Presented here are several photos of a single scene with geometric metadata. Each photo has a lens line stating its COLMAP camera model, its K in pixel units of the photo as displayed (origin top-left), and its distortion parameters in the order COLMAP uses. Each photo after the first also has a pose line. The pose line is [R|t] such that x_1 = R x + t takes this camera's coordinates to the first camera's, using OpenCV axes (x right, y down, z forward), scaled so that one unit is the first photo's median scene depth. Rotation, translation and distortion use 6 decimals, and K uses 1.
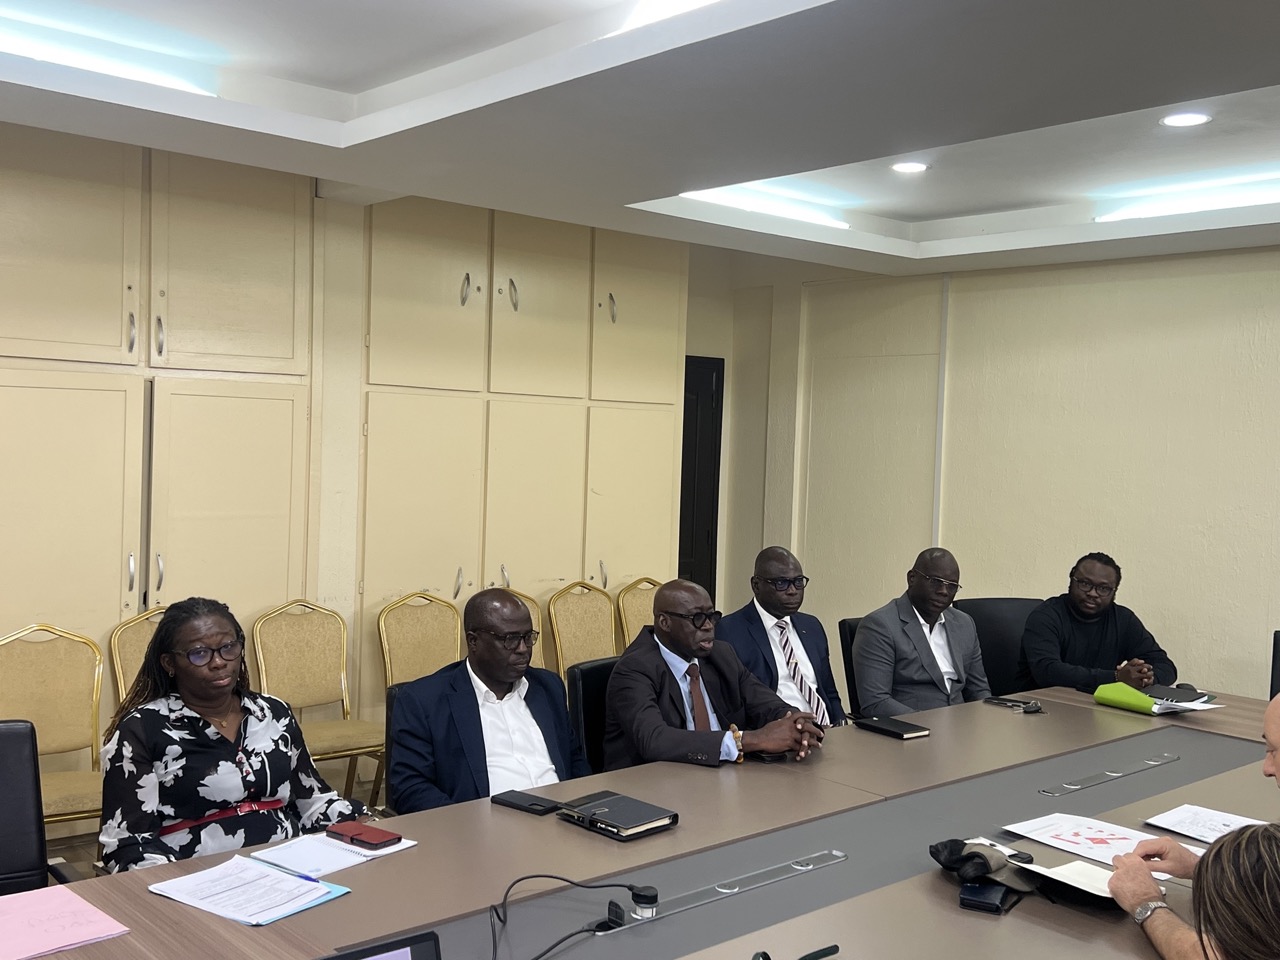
lens RADIAL K [[1258.9, 0, 631.0], [0, 1258.9, 472.2], [0, 0, 1]] dist [0.036201, 0.000000]
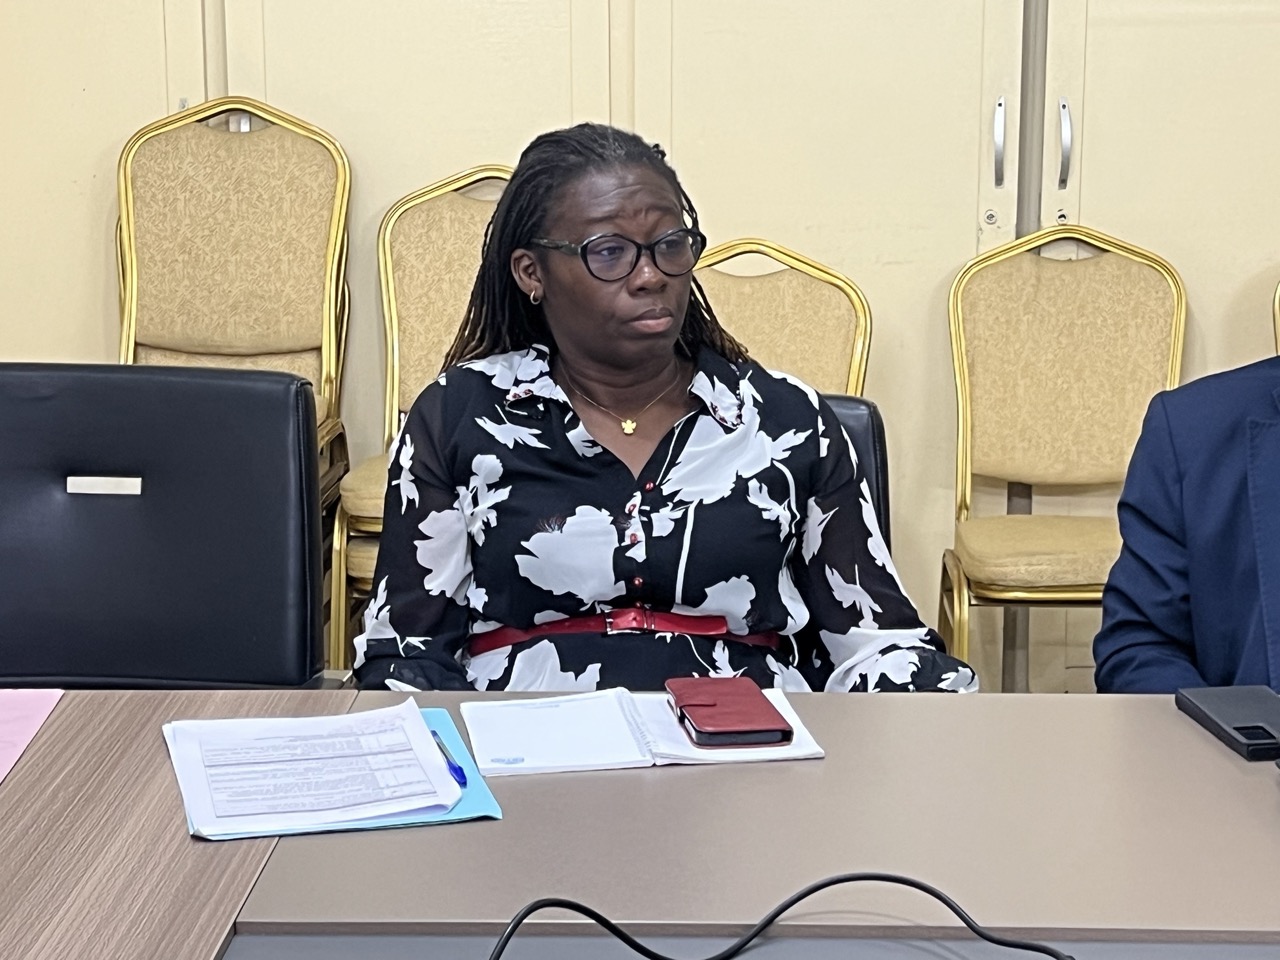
lens RADIAL K [[2722.8, 0, 645.6], [0, 2722.8, 492.1], [0, 0, 1]] dist [0.219364, 0.000000]
pose [[0.714151, 0.099462, -0.692890, 0.322575], [0.012823, 0.987829, 0.155016, 0.081057], [0.699875, -0.119590, 0.704183, 0.365204]]
